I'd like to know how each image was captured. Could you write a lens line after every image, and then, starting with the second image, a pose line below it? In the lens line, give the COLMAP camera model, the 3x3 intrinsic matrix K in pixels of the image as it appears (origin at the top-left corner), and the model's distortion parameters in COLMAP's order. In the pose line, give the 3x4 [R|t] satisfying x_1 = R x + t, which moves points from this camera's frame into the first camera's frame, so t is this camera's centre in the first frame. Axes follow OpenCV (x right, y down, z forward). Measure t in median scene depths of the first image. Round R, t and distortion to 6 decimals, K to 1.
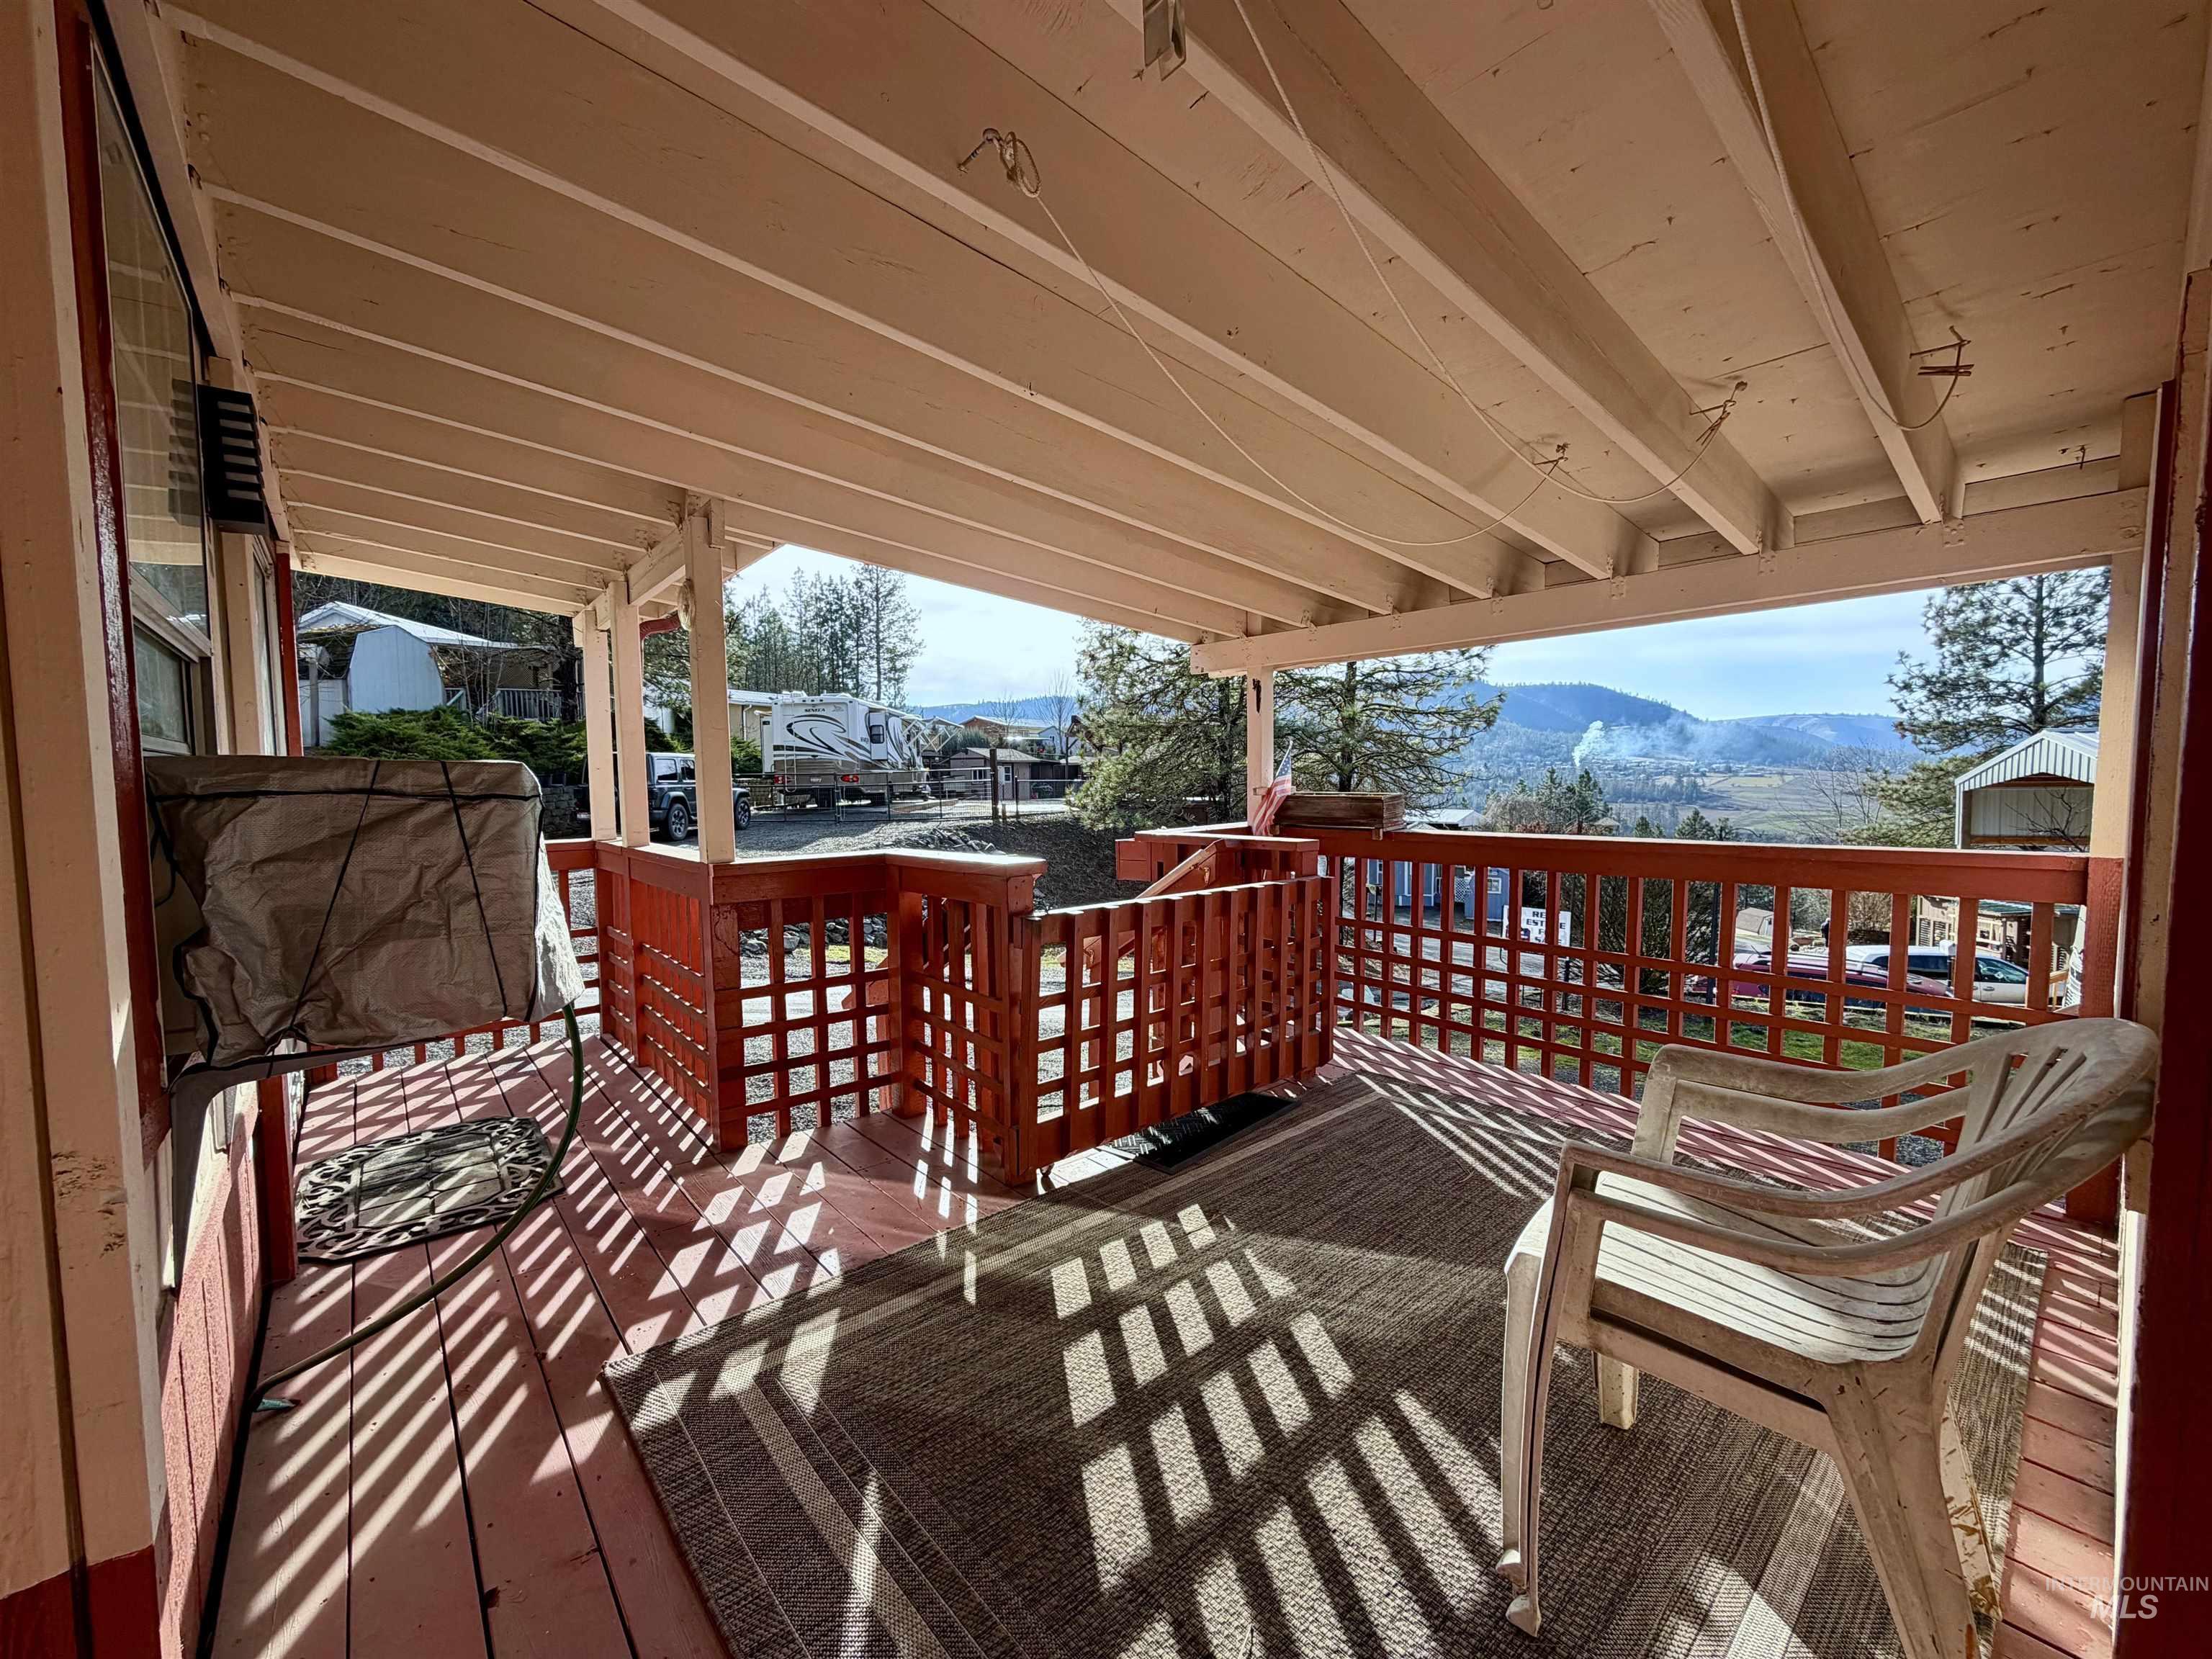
lens RADIAL K [[880.5, 0, 1095.4], [0, 880.5, 831.1], [0, 0, 1]] dist [-0.000165, 0.000218]
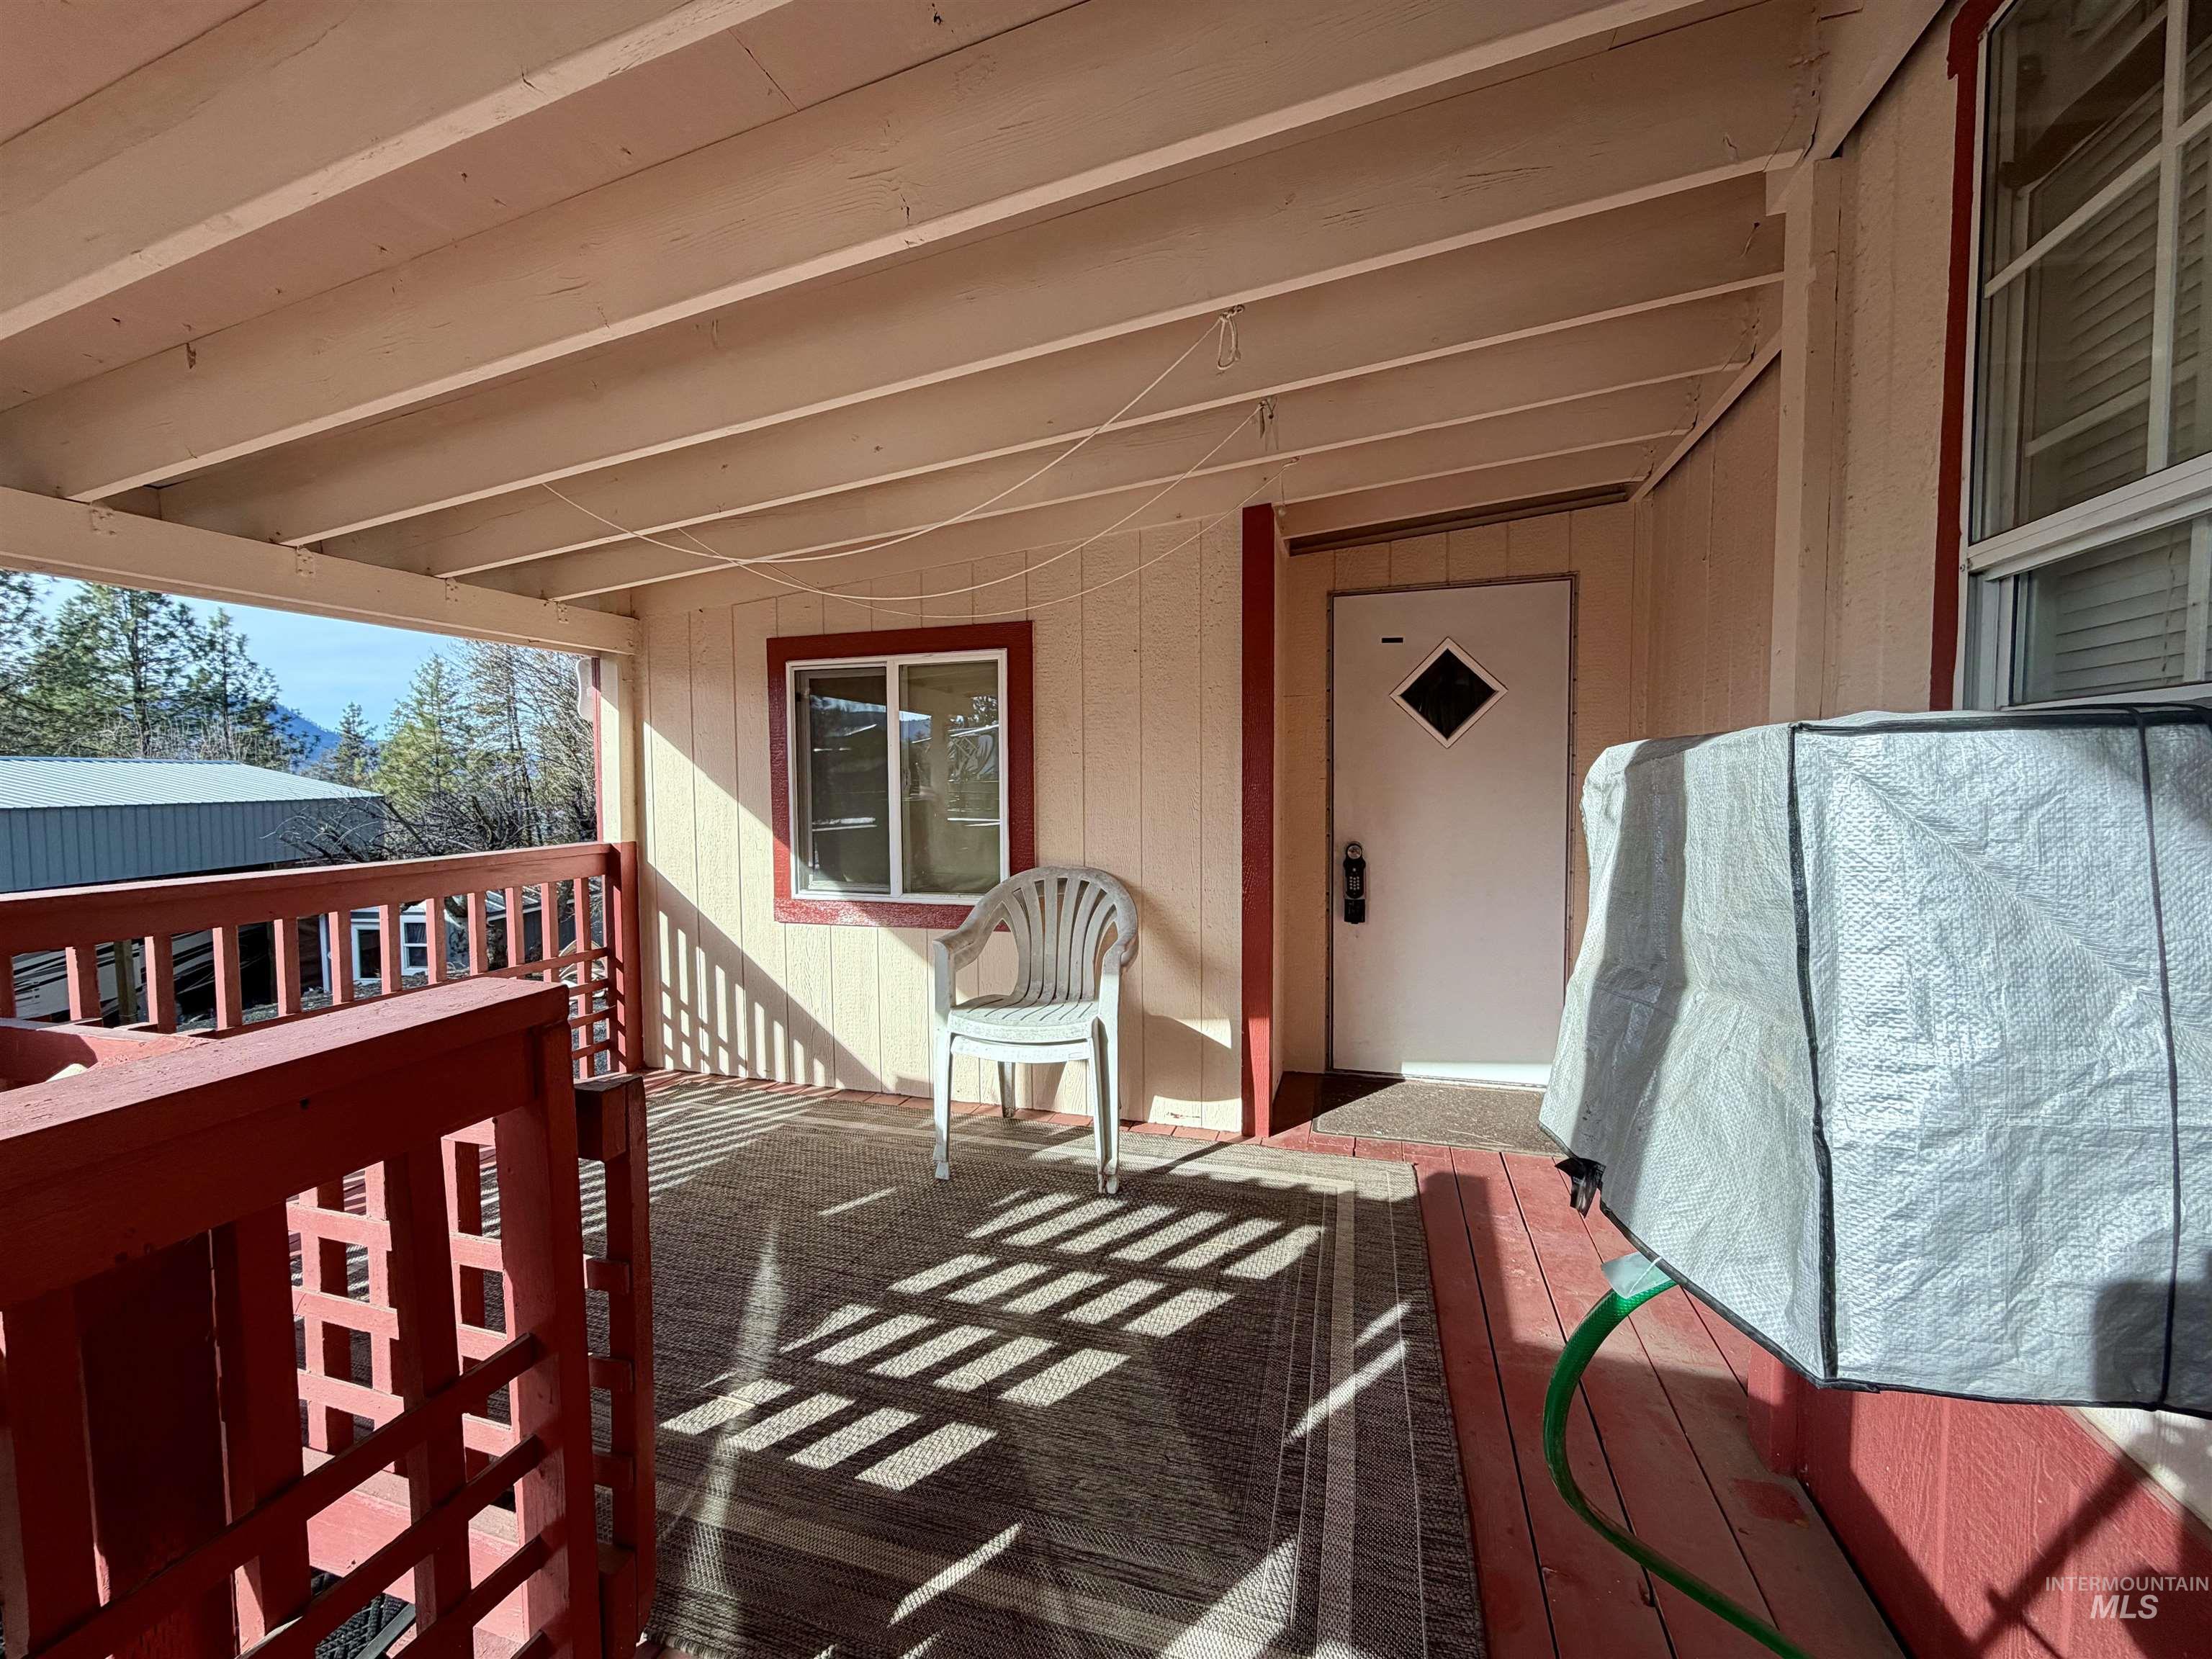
lens RADIAL K [[880.5, 0, 1095.4], [0, 880.5, 831.1], [0, 0, 1]] dist [-0.000165, 0.000218]
pose [[-0.537892, -0.028475, 0.842532, -0.903712], [0.066584, 0.994872, 0.076132, -0.077848], [-0.840380, 0.097050, -0.533238, 1.531960]]
